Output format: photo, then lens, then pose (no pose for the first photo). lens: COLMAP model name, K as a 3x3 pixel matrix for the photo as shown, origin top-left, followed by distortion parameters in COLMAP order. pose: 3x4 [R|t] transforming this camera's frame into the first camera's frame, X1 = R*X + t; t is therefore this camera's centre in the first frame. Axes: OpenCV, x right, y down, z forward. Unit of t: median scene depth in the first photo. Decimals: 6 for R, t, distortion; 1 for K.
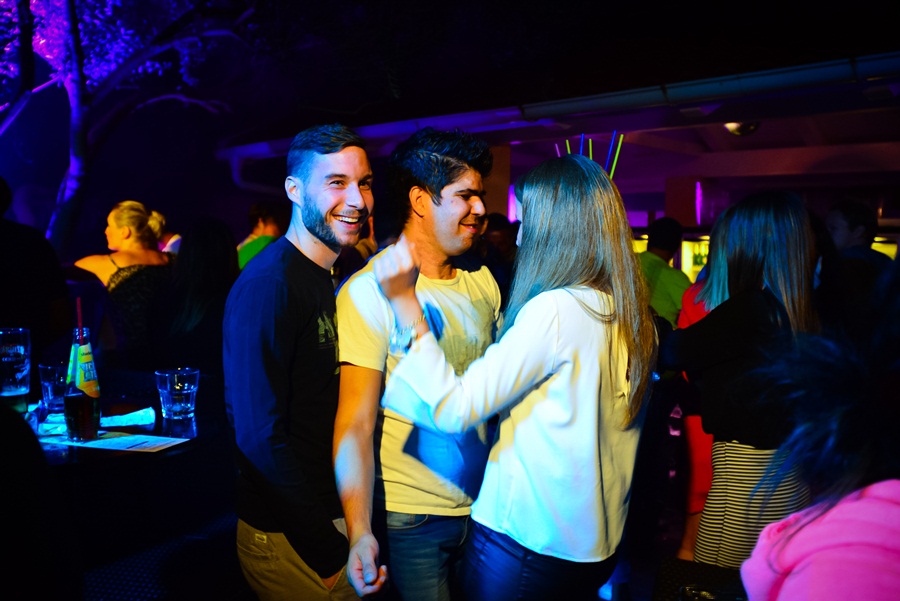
lens RADIAL K [[941.3, 0, 450.0], [0, 941.3, 300.5], [0, 0, 1]] dist [-0.000145, 0.154876]
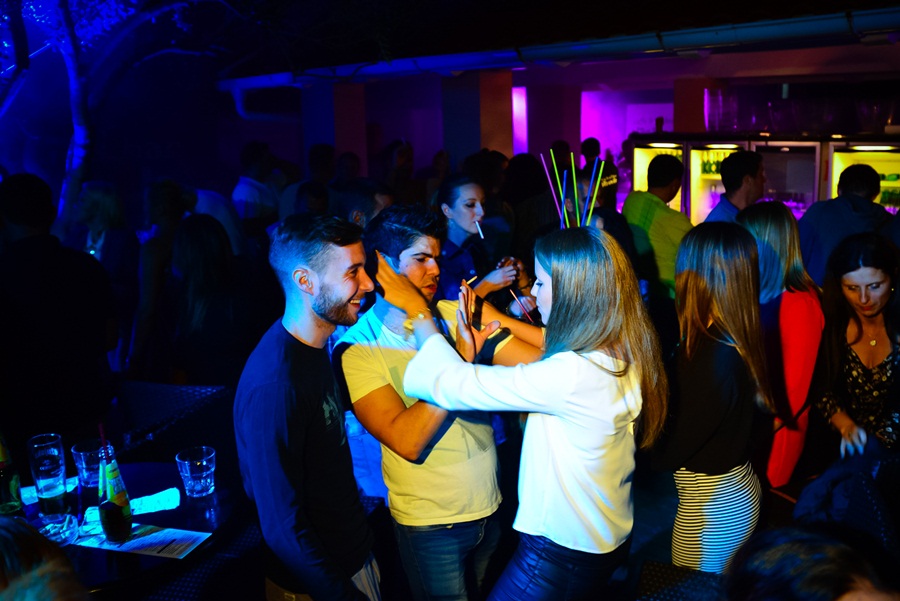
lens RADIAL K [[941.3, 0, 450.0], [0, 941.3, 300.5], [0, 0, 1]] dist [-0.000145, 0.154876]
pose [[0.997885, -0.059168, -0.026928, 0.017892], [0.062381, 0.988103, 0.140571, -0.104051], [0.018291, -0.141953, 0.989704, -0.020835]]
